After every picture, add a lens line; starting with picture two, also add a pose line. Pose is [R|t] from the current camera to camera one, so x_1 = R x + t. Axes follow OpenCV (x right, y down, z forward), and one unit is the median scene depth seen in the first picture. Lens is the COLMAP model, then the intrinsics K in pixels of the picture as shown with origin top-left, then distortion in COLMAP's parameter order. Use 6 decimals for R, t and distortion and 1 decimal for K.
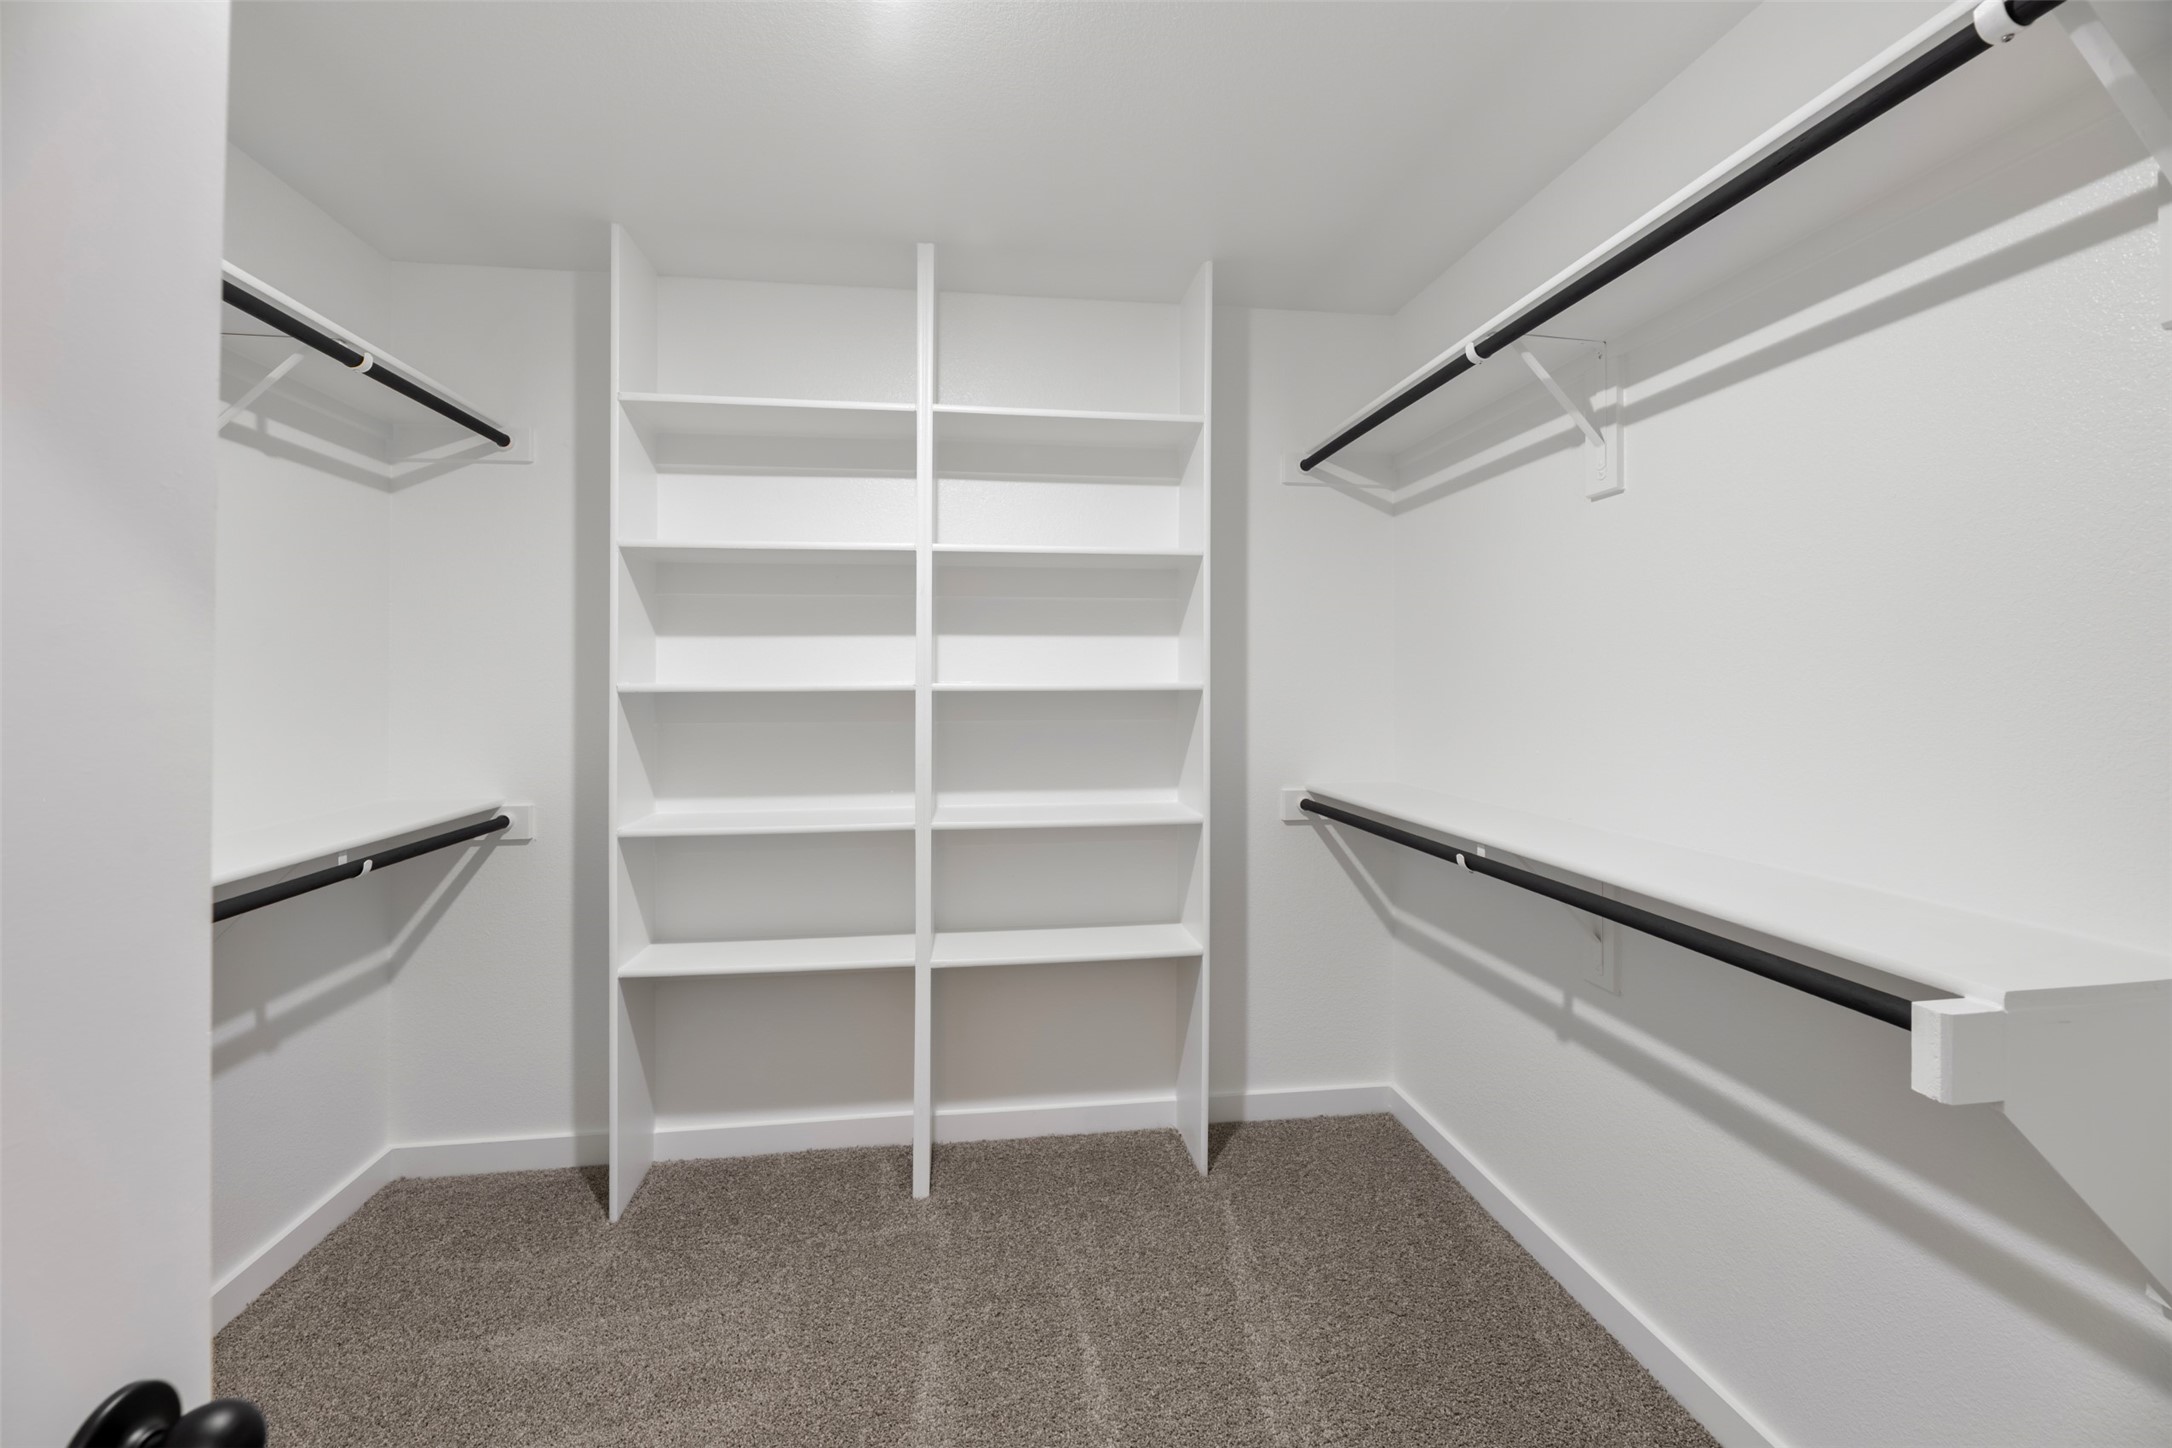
lens RADIAL K [[878.7, 0, 1083.5], [0, 878.7, 672.0], [0, 0, 1]] dist [-0.004302, -0.000023]
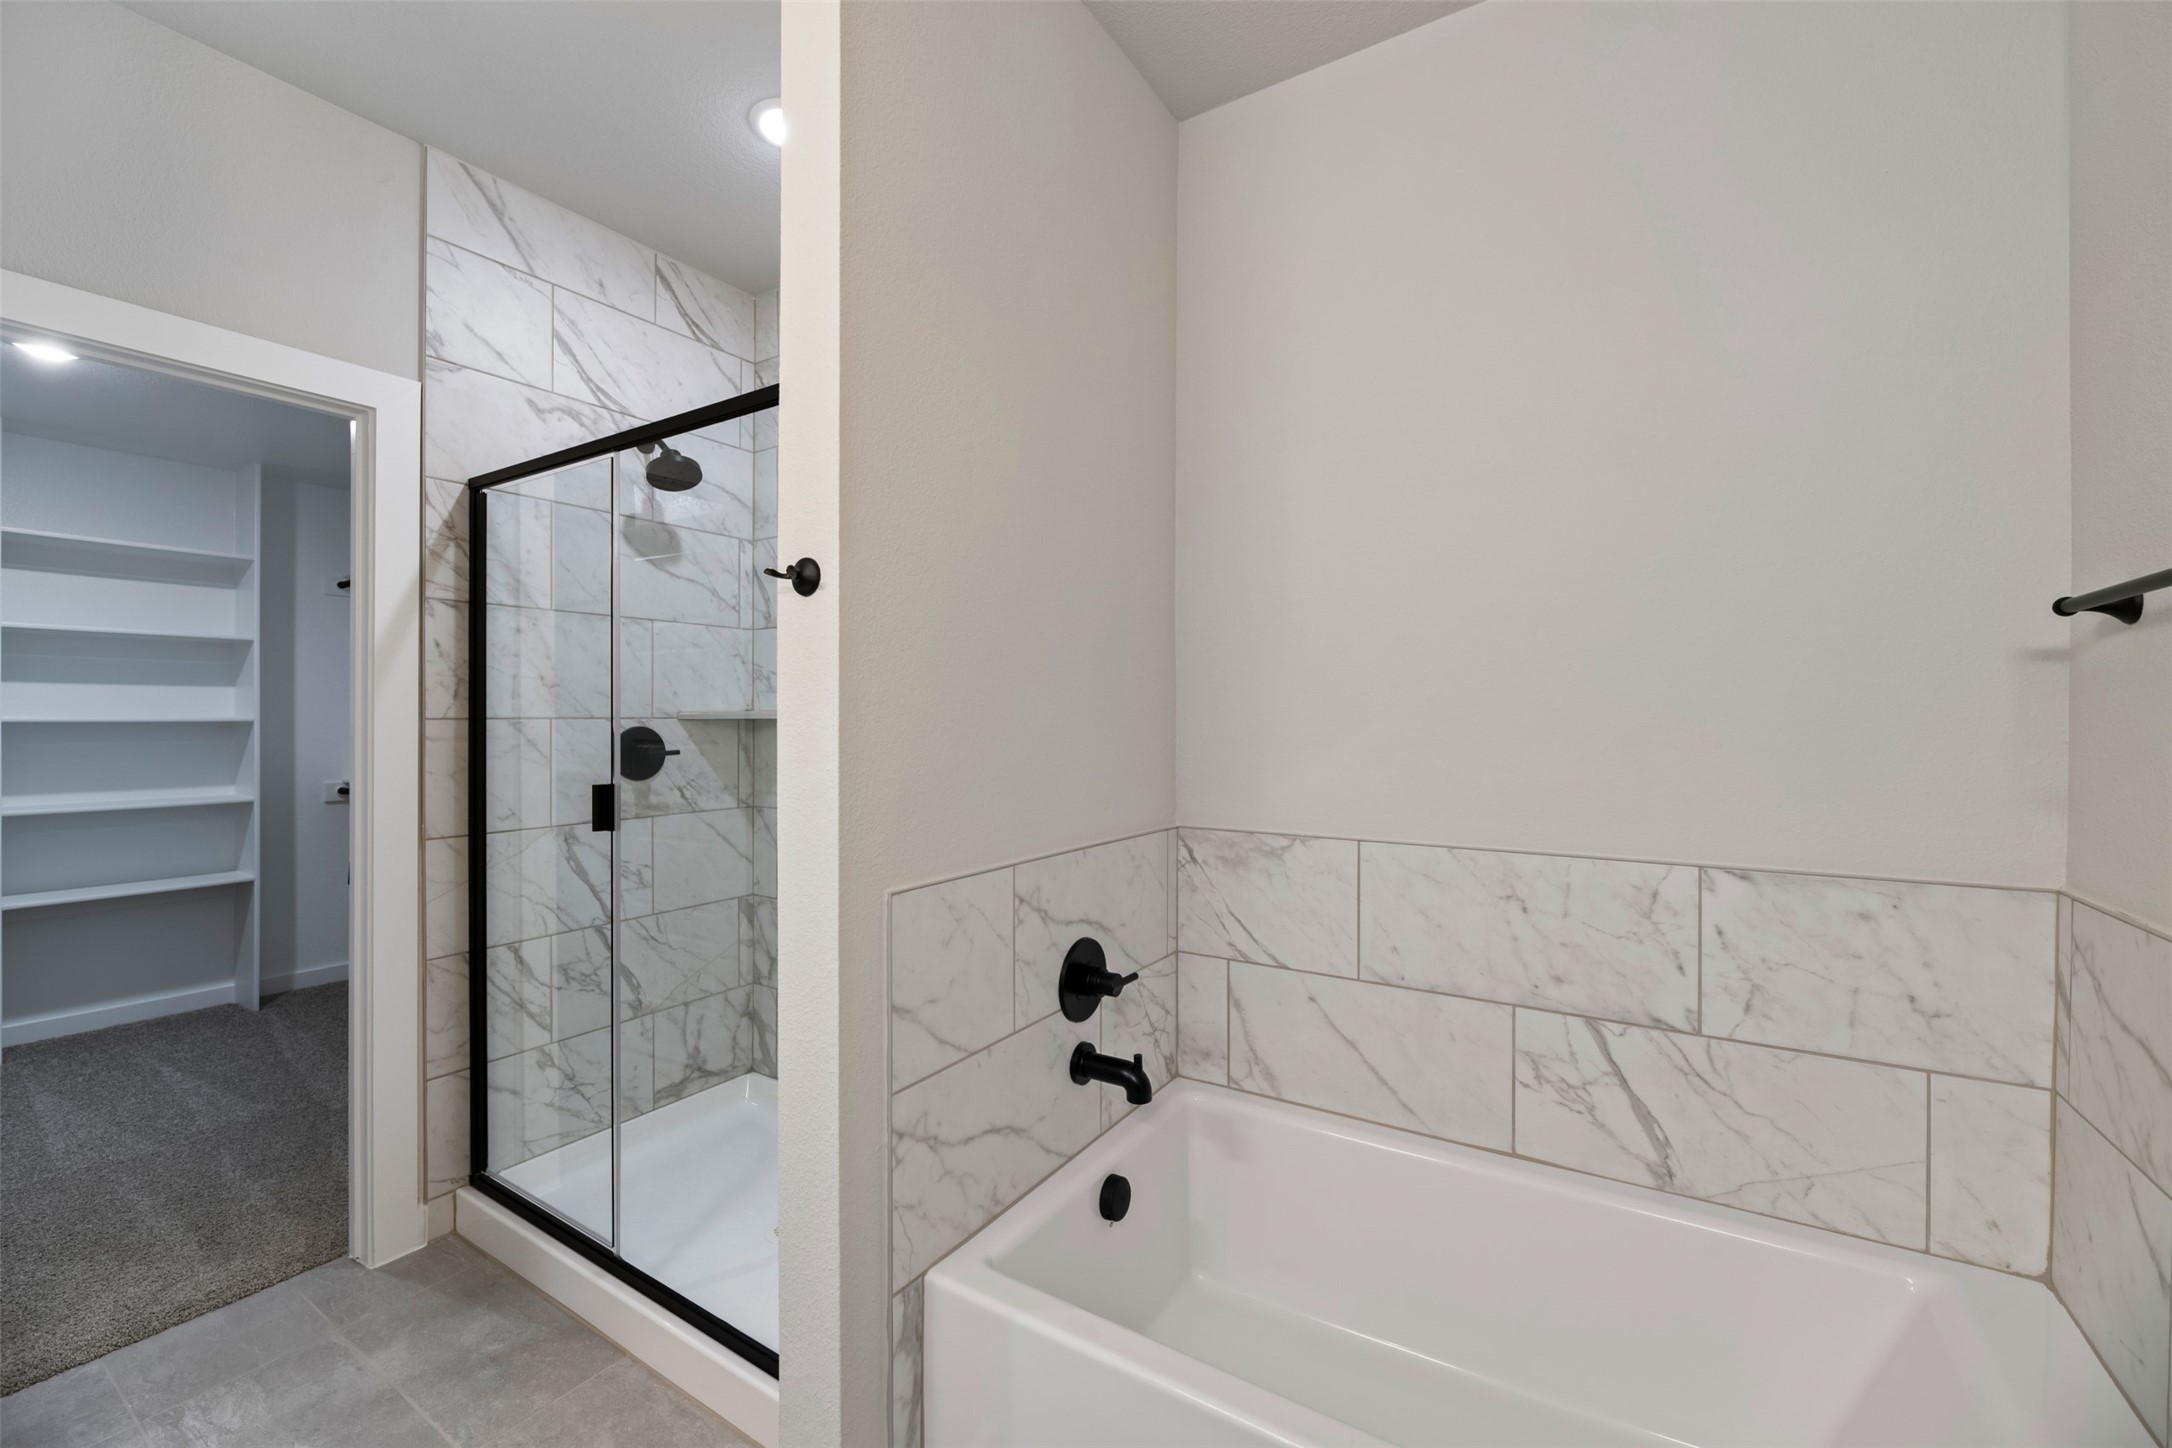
lens RADIAL K [[878.7, 0, 1078.1], [0, 878.7, 720.5], [0, 0, 1]] dist [-0.004302, -0.000023]
pose [[0.657545, -0.003698, 0.753406, -0.081561], [-0.002228, 0.999974, 0.006852, 0.004854], [-0.753412, -0.006184, 0.657520, -1.190888]]
